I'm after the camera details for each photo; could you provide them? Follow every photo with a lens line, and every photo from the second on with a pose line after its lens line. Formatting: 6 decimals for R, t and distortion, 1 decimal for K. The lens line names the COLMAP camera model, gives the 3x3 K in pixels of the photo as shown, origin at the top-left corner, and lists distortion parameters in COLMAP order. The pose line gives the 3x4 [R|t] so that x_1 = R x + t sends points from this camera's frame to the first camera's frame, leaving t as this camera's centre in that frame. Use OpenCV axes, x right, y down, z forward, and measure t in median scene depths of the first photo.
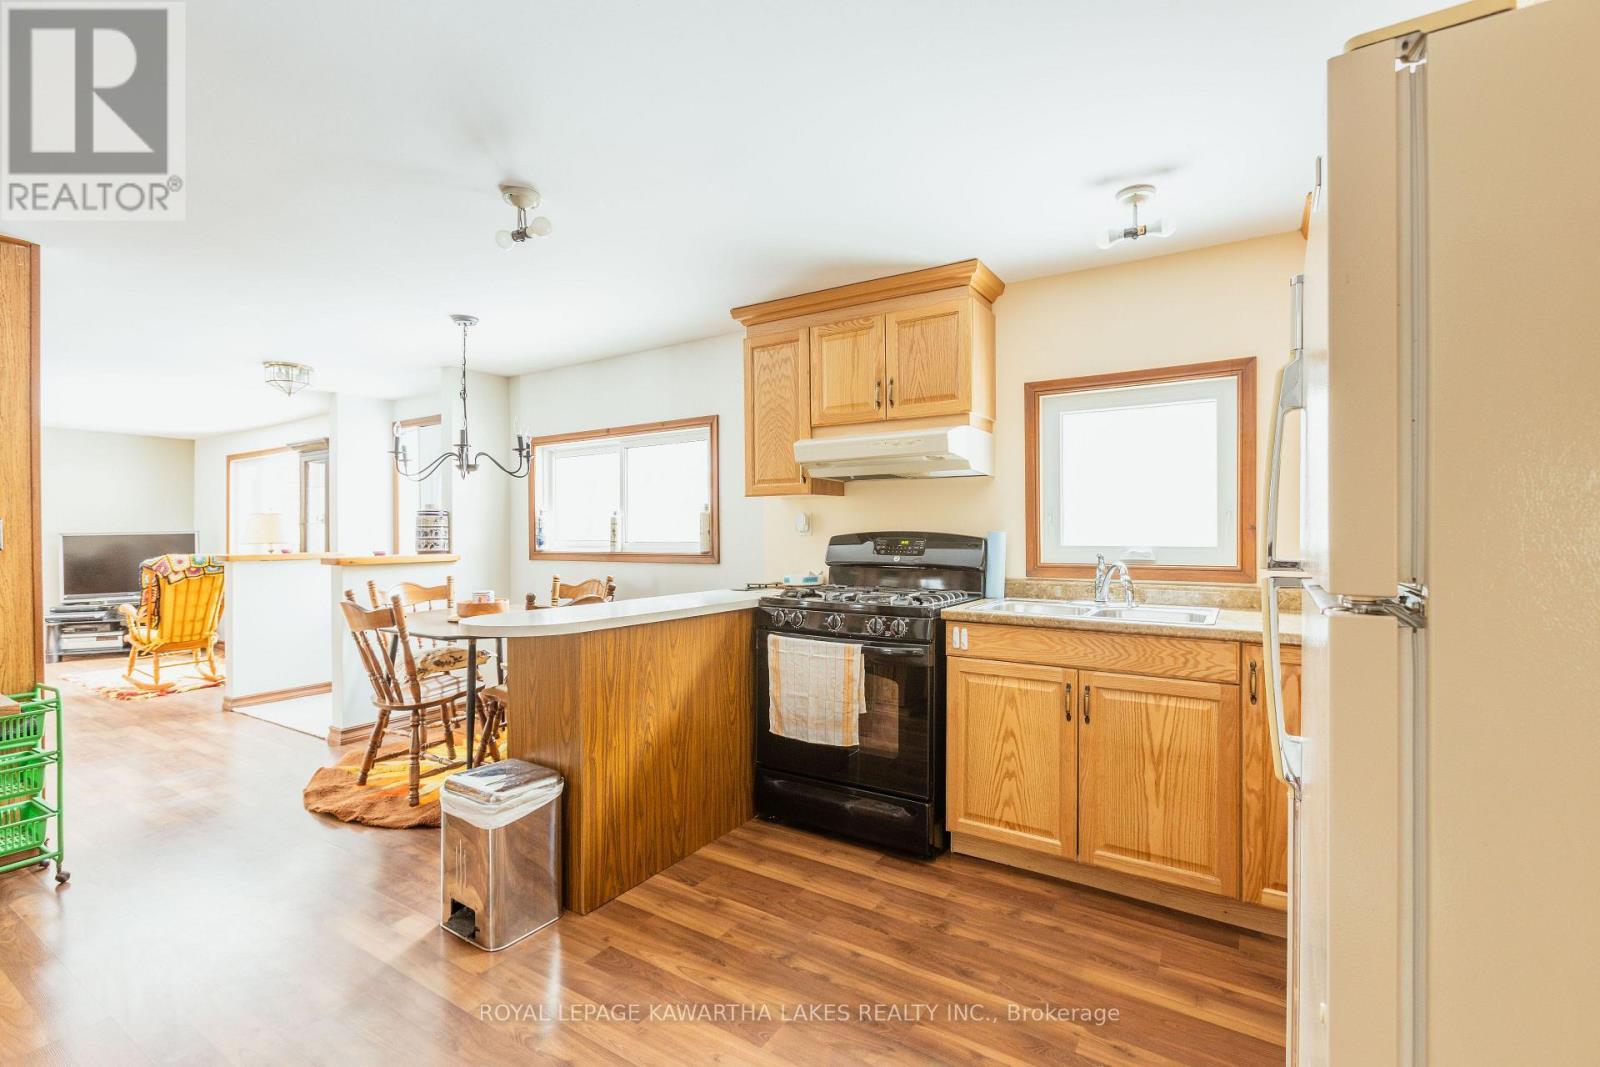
lens RADIAL K [[722.2, 0, 800.0], [0, 722.2, 533.5], [0, 0, 1]] dist [-0.000271, -0.000669]
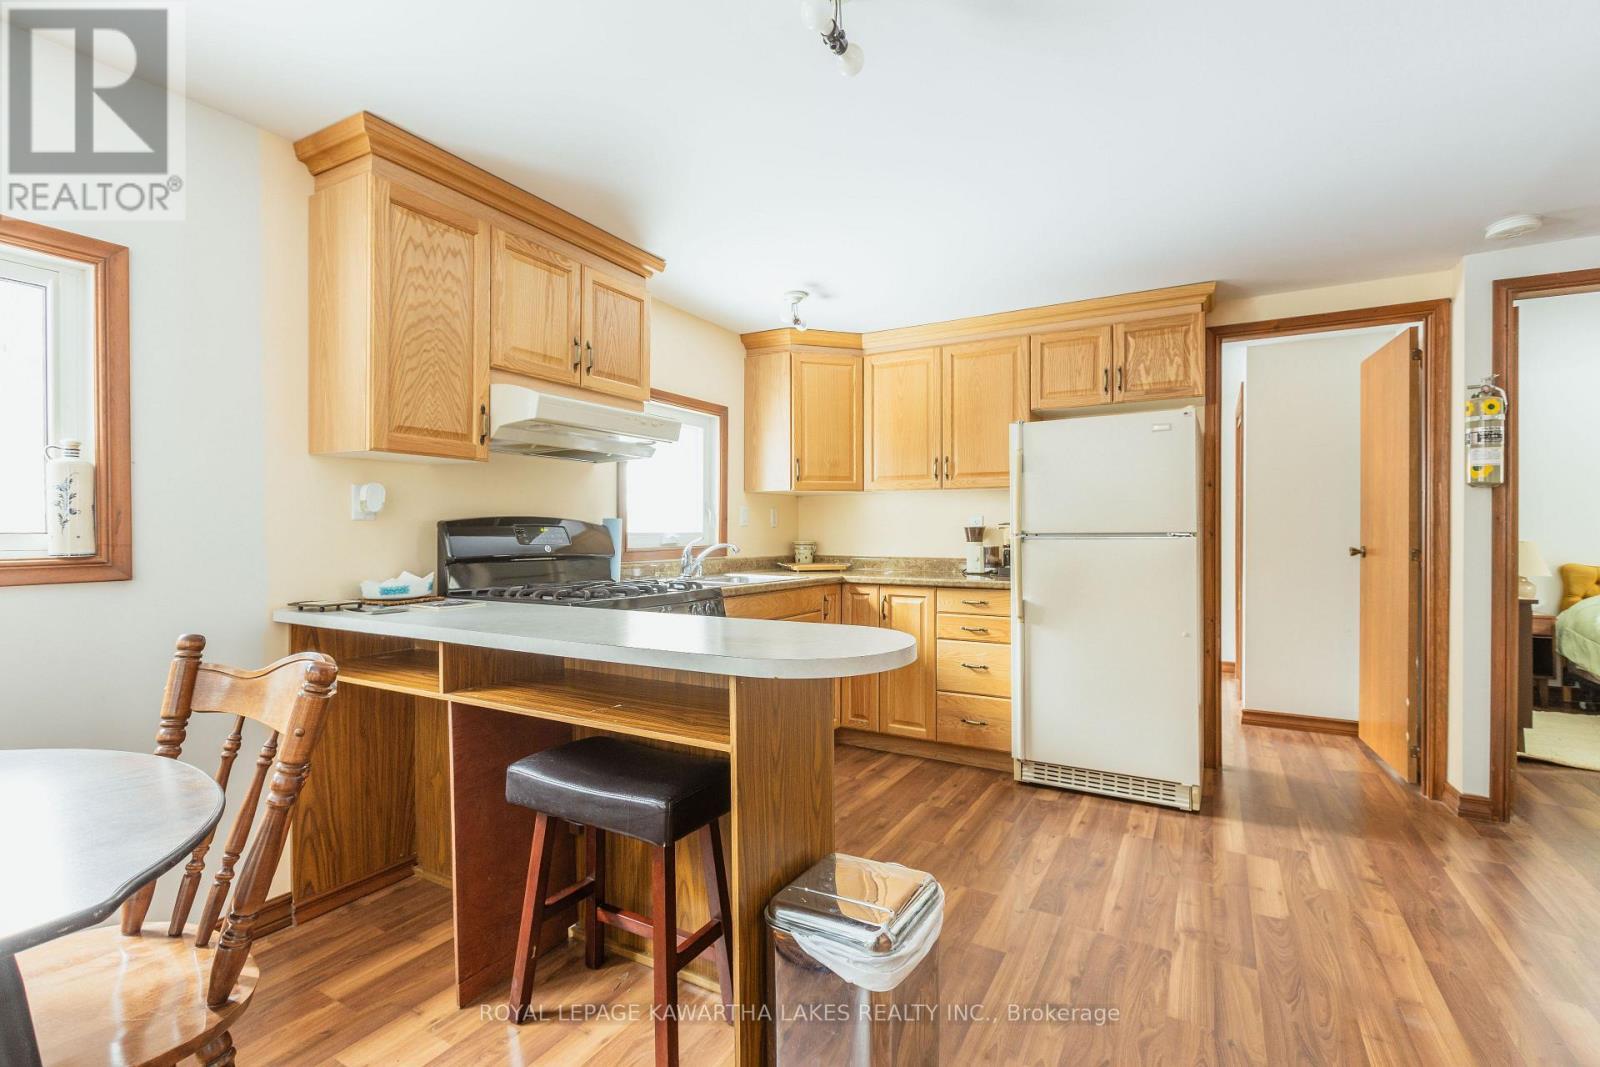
lens RADIAL K [[720.9, 0, 800.8], [0, 720.9, 530.2], [0, 0, 1]] dist [0.002385, 0.000482]
pose [[-0.055926, 0.004191, 0.998426, -0.901576], [0.002693, 0.999988, -0.004047, 0.021595], [-0.998431, 0.002463, -0.055937, 0.939075]]
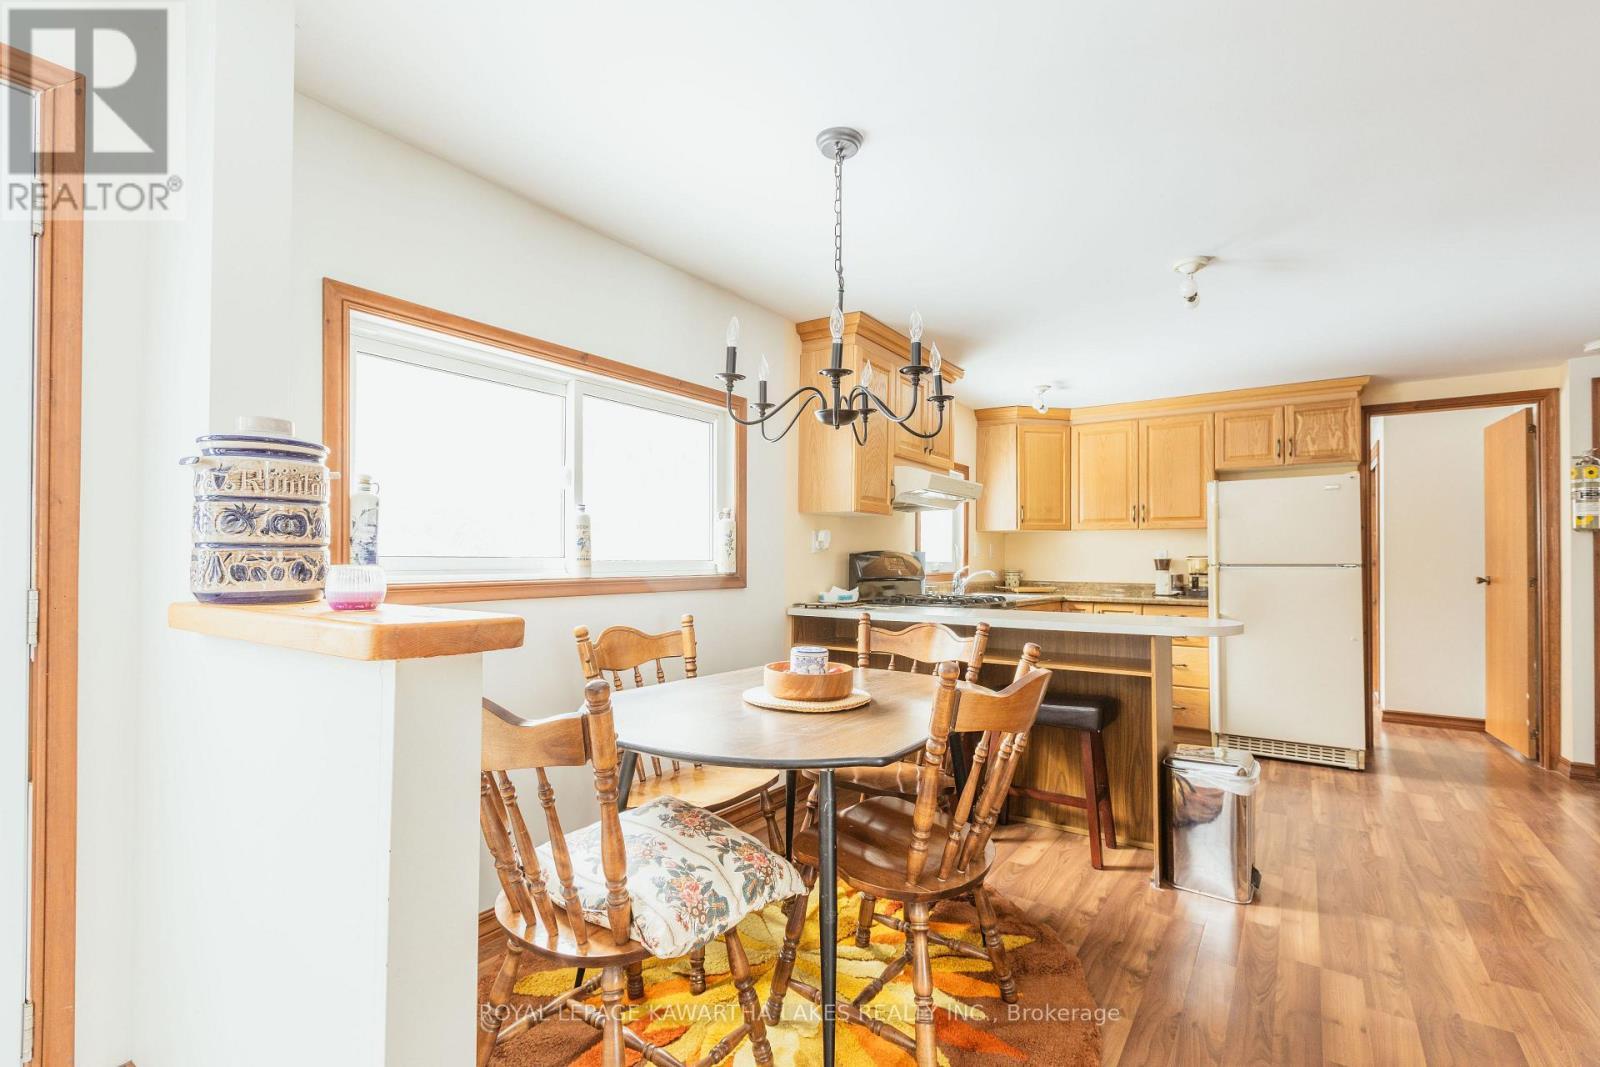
lens RADIAL K [[733.8, 0, 804.2], [0, 733.8, 546.3], [0, 0, 1]] dist [0.002340, -0.000752]
pose [[0.020529, 0.022543, 0.999535, -1.406892], [-0.002686, 0.999743, -0.022493, 0.022924], [-0.999786, -0.002223, 0.020584, 1.417943]]
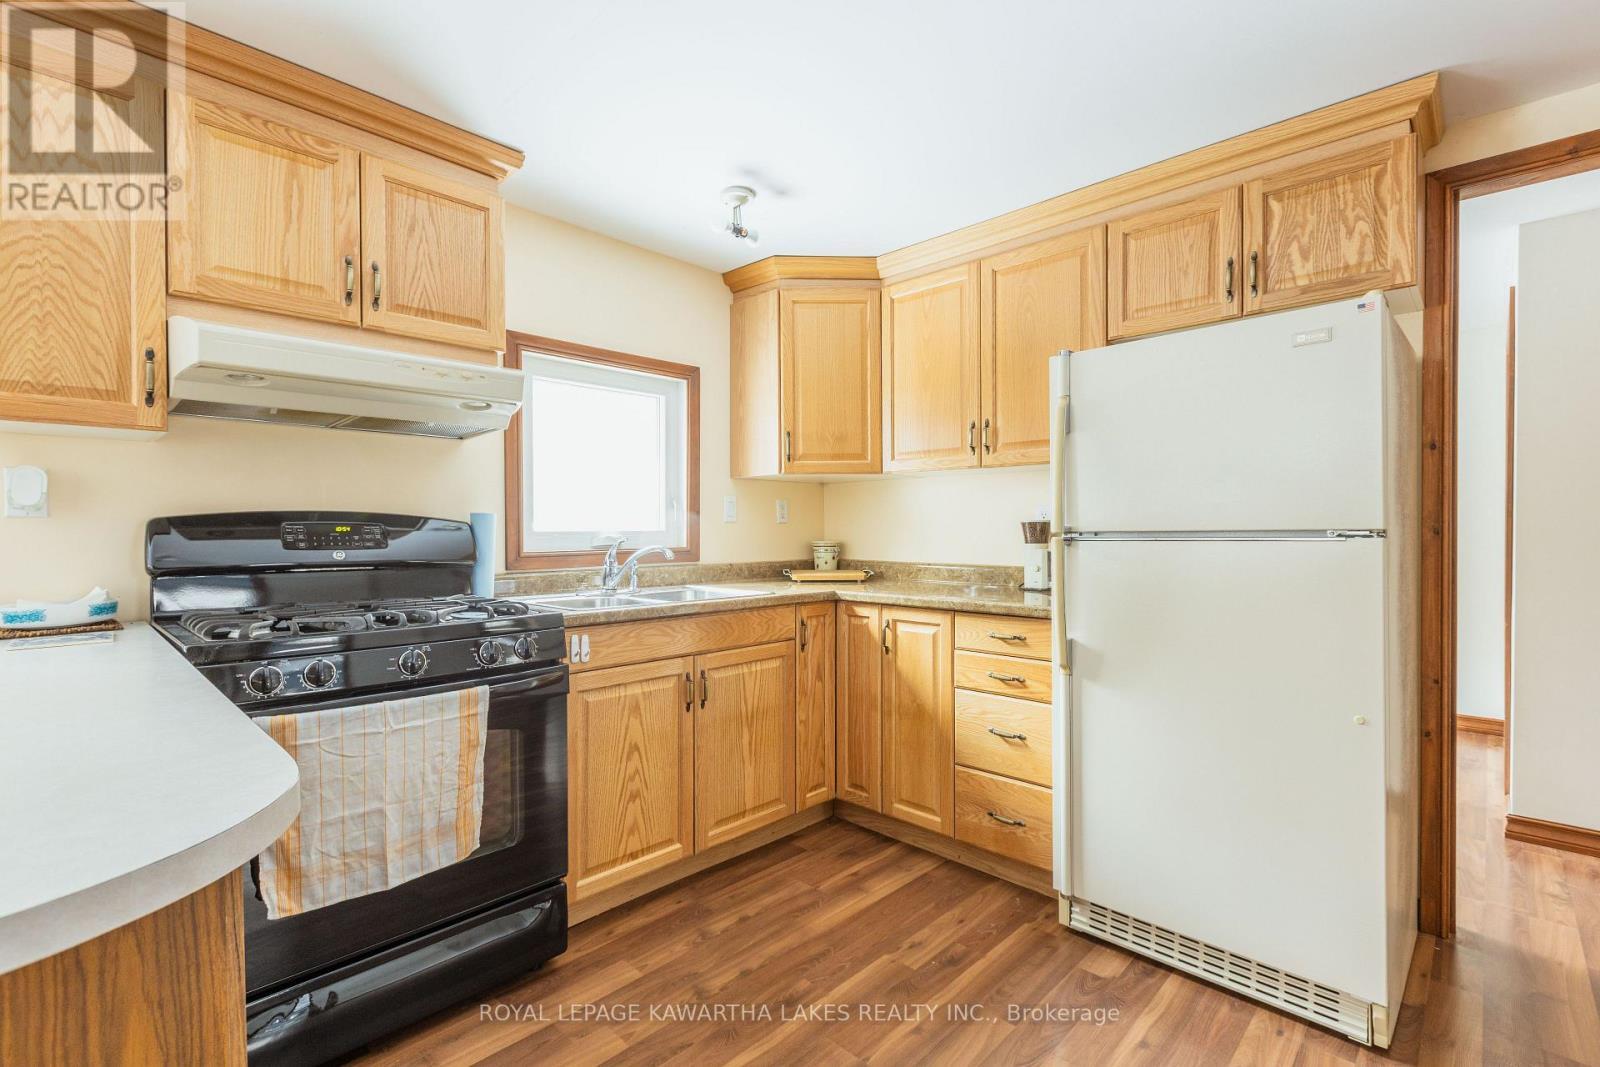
lens RADIAL K [[722.2, 0, 800.0], [0, 722.2, 533.5], [0, 0, 1]] dist [-0.000271, -0.000669]
pose [[0.188529, -0.005296, 0.982053, -0.491346], [0.006101, 0.999972, 0.004221, 0.020495], [-0.982049, 0.005195, 0.188557, 0.623215]]
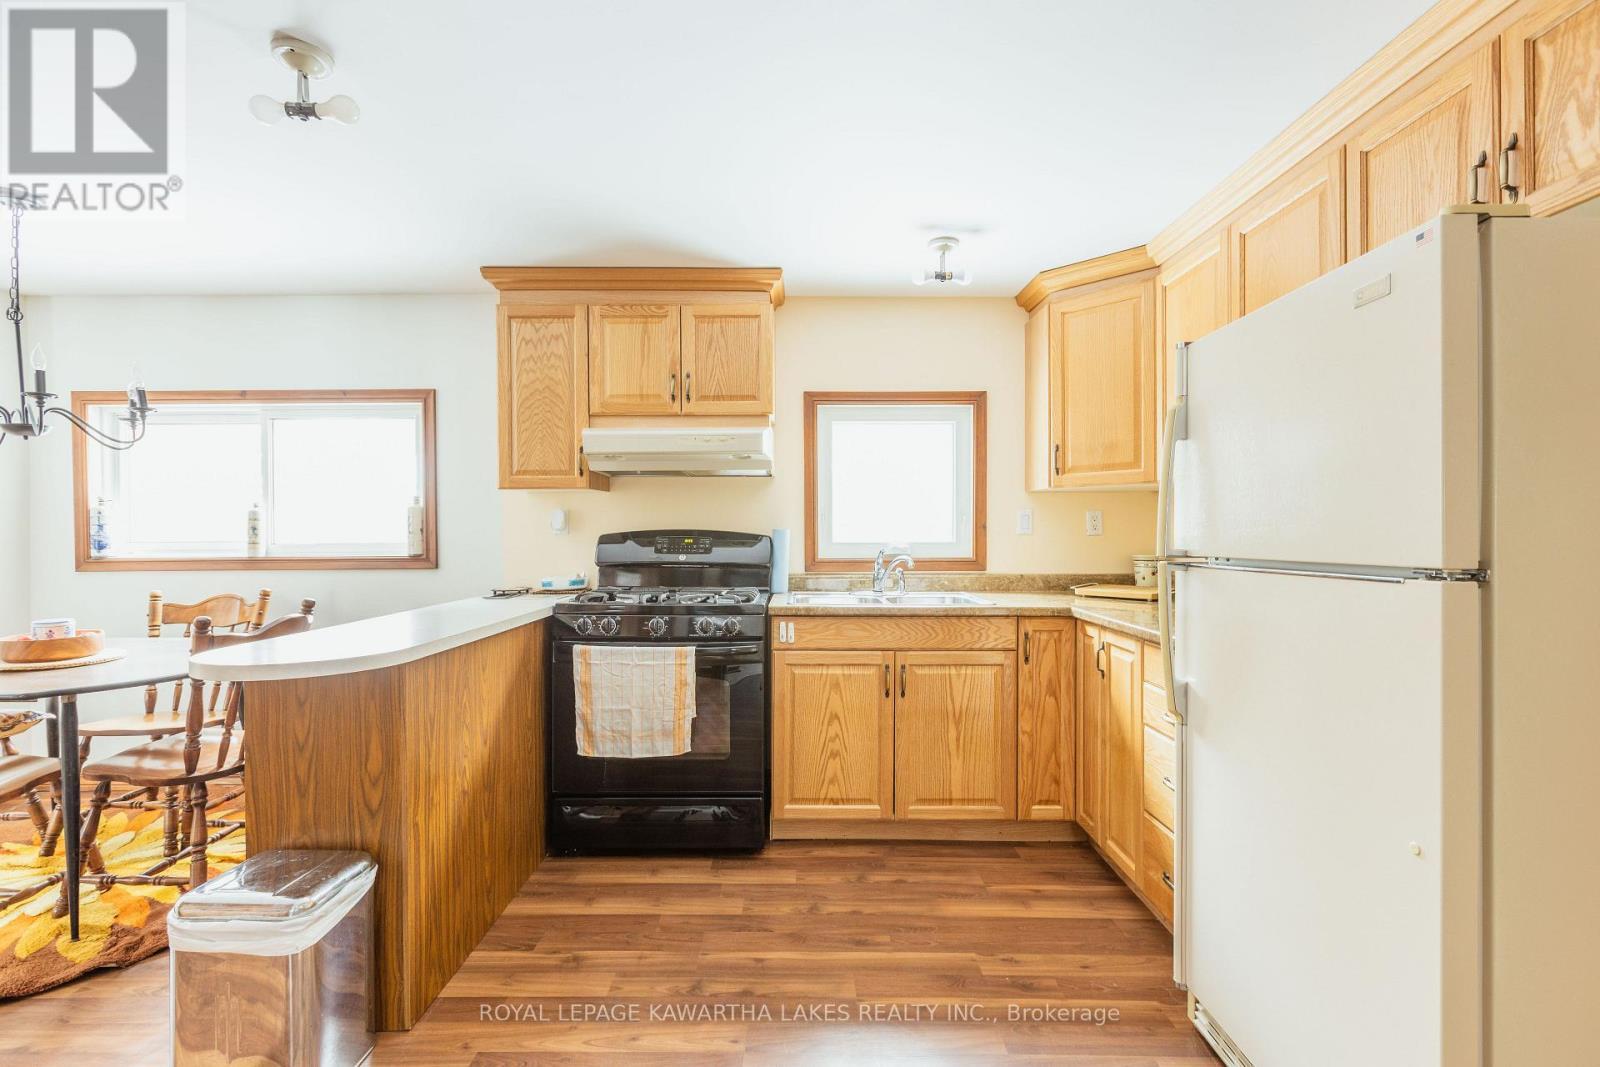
lens RADIAL K [[715.1, 0, 802.6], [0, 715.1, 536.5], [0, 0, 1]] dist [-0.000867, -0.000002]
pose [[0.838653, -0.003774, 0.544653, -0.319960], [0.000931, 0.999984, 0.005496, 0.001574], [-0.544666, -0.004103, 0.838643, 0.124993]]
